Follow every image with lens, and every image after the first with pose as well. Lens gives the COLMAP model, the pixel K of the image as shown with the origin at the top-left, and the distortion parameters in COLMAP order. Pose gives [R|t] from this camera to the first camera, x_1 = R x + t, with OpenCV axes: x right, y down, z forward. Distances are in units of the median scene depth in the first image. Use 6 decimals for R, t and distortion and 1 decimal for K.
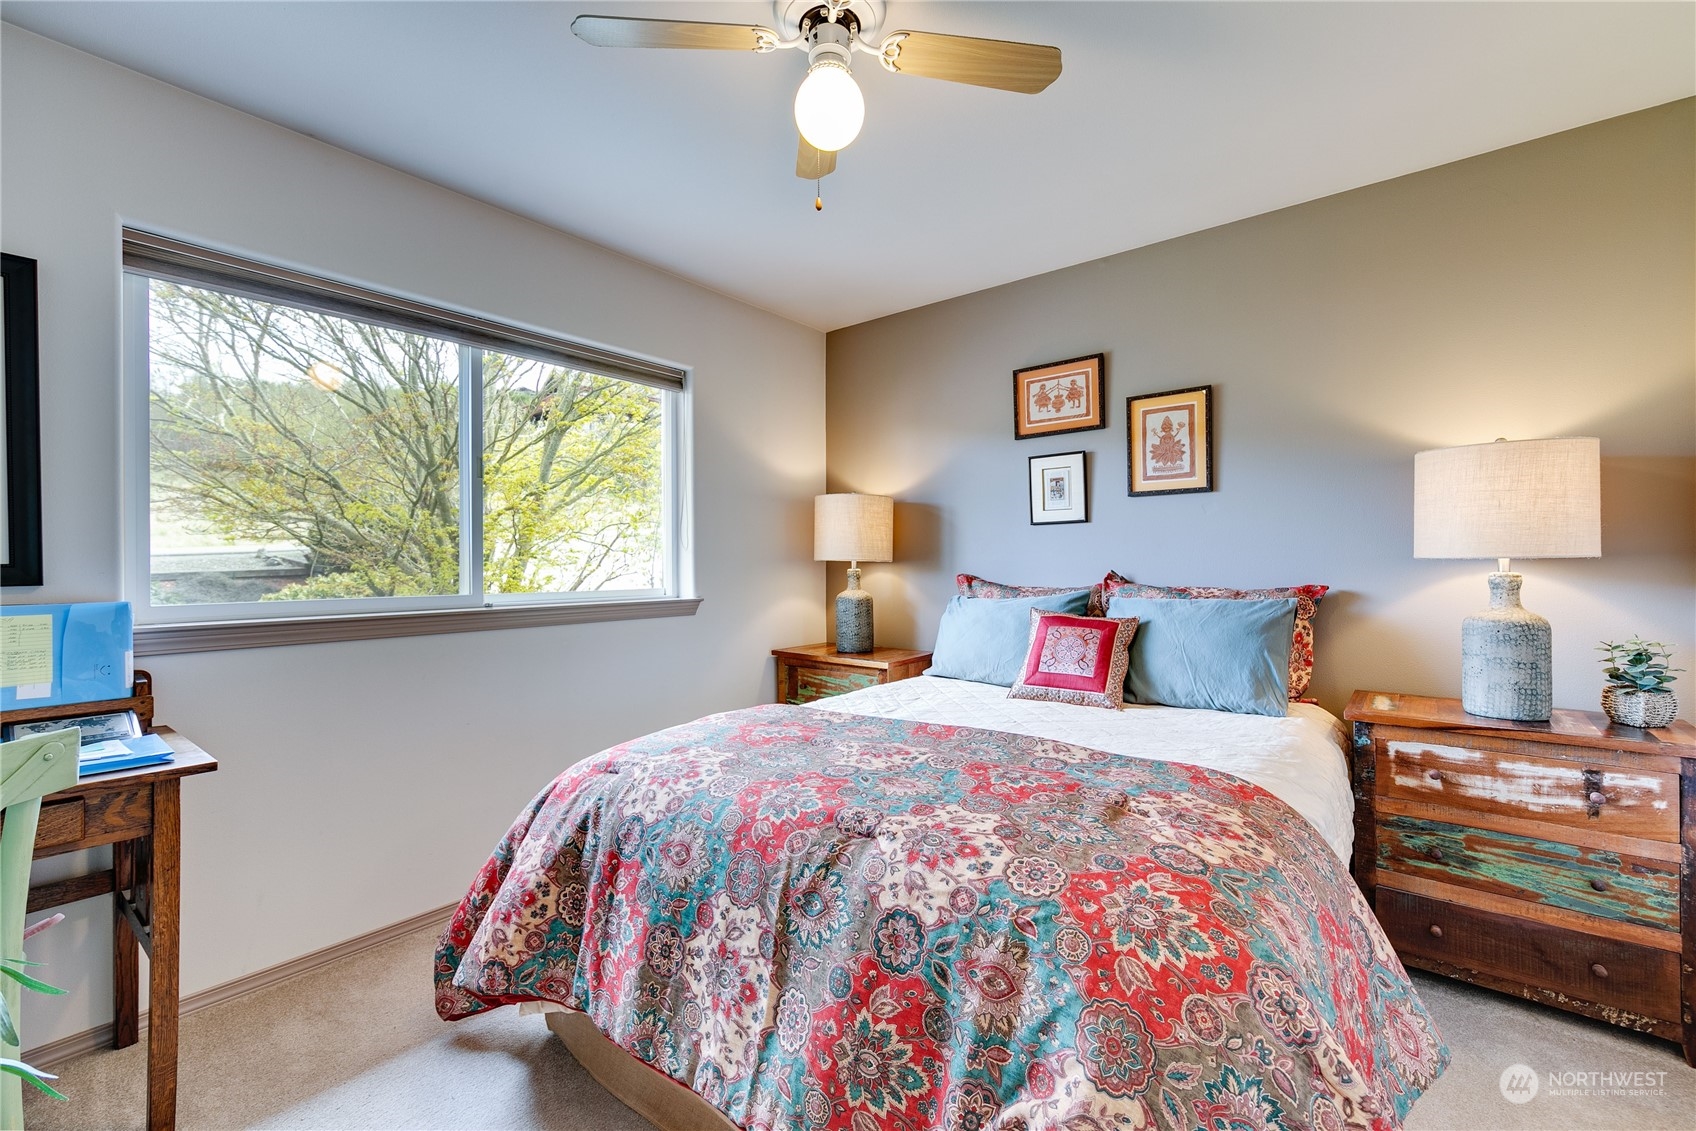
lens RADIAL K [[740.3, 0, 847.2], [0, 740.3, 566.3], [0, 0, 1]] dist [0.000167, -0.000283]
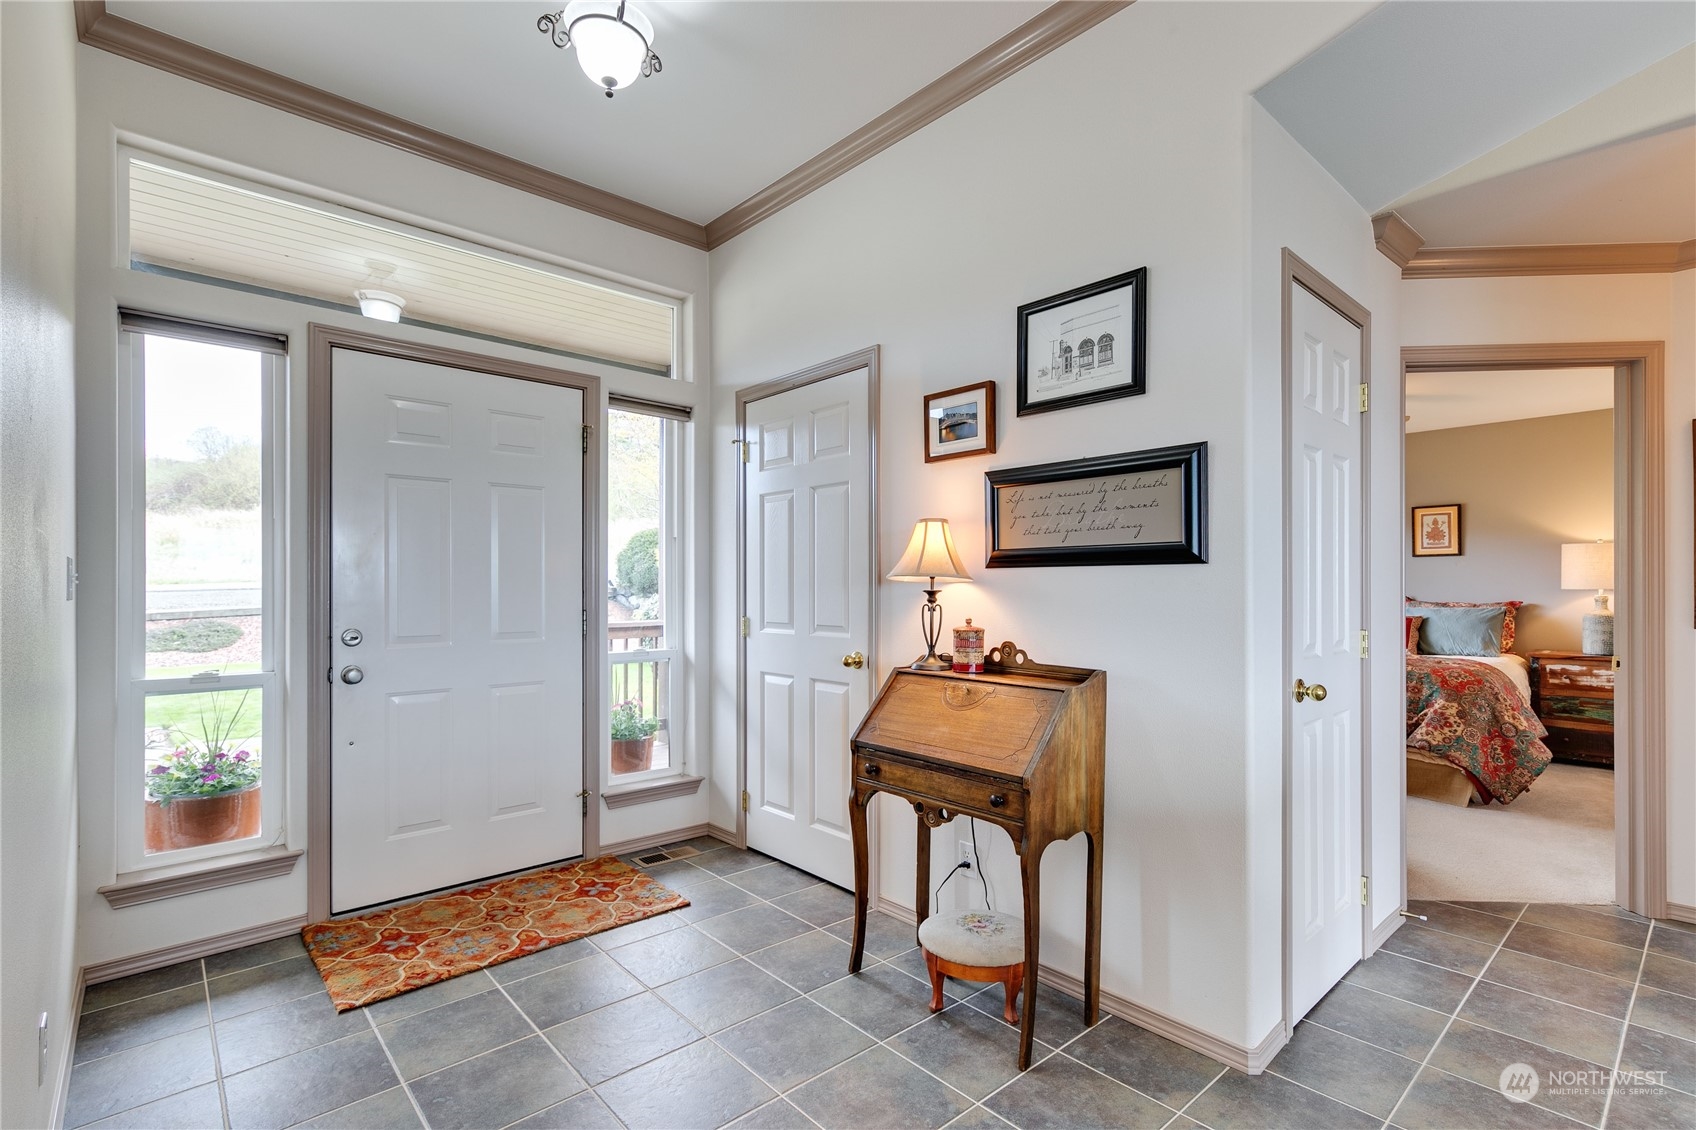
lens RADIAL K [[784.0, 0, 844.1], [0, 784.0, 592.7], [0, 0, 1]] dist [-0.000619, 0.000070]
pose [[0.983466, 0.004506, -0.181039, -1.058716], [-0.004226, 0.999989, 0.001932, 0.005237], [0.181046, -0.001134, 0.983474, -1.925477]]
